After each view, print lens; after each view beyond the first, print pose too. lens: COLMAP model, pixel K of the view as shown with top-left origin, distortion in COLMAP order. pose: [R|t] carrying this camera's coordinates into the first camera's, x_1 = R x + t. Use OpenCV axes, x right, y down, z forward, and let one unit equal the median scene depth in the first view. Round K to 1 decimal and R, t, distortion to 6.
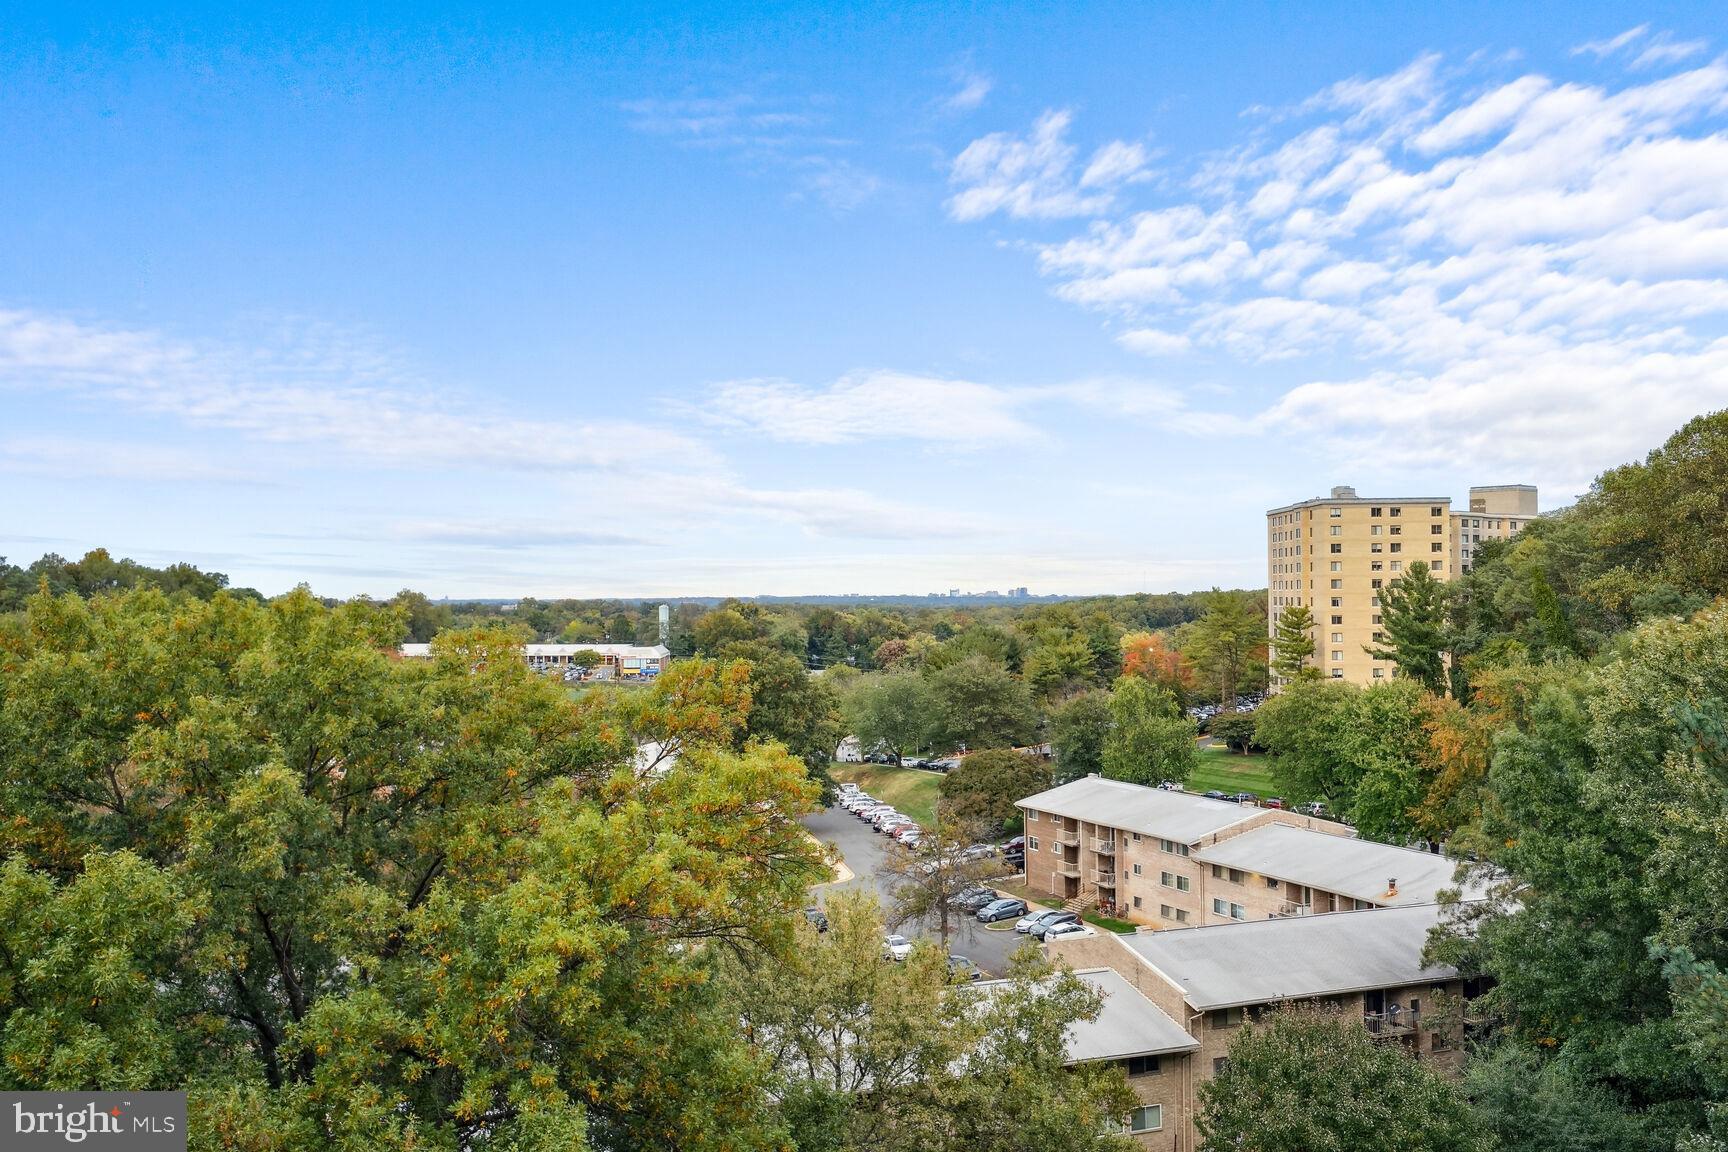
lens RADIAL K [[1749.5, 0, 866.3], [0, 1749.5, 585.6], [0, 0, 1]] dist [0.099283, 0.000000]
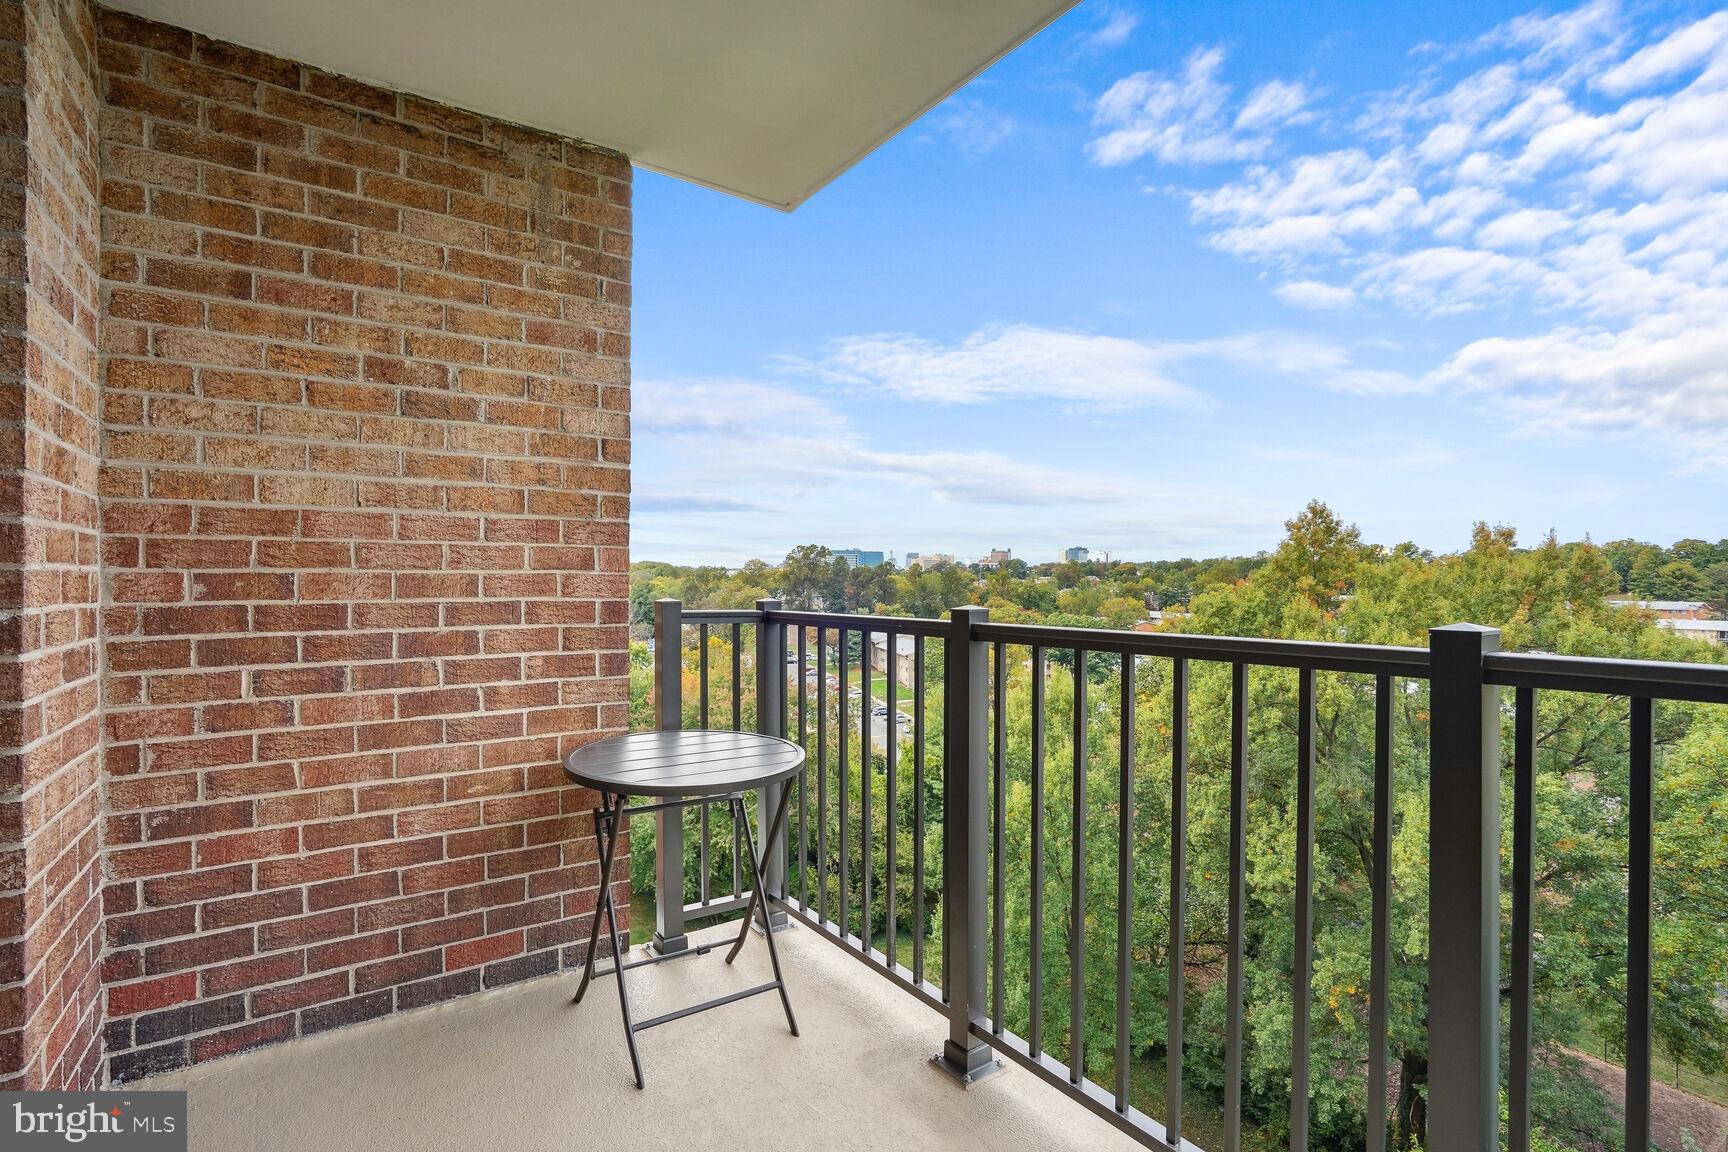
lens RADIAL K [[804.6, 0, 886.6], [0, 804.6, 585.6], [0, 0, 1]] dist [-0.010175, 0.003221]
pose [[0.982565, 0.002813, -0.185900, 0.019154], [0.001225, 0.999766, 0.021603, 0.006882], [0.185918, -0.021454, 0.982331, 0.535716]]
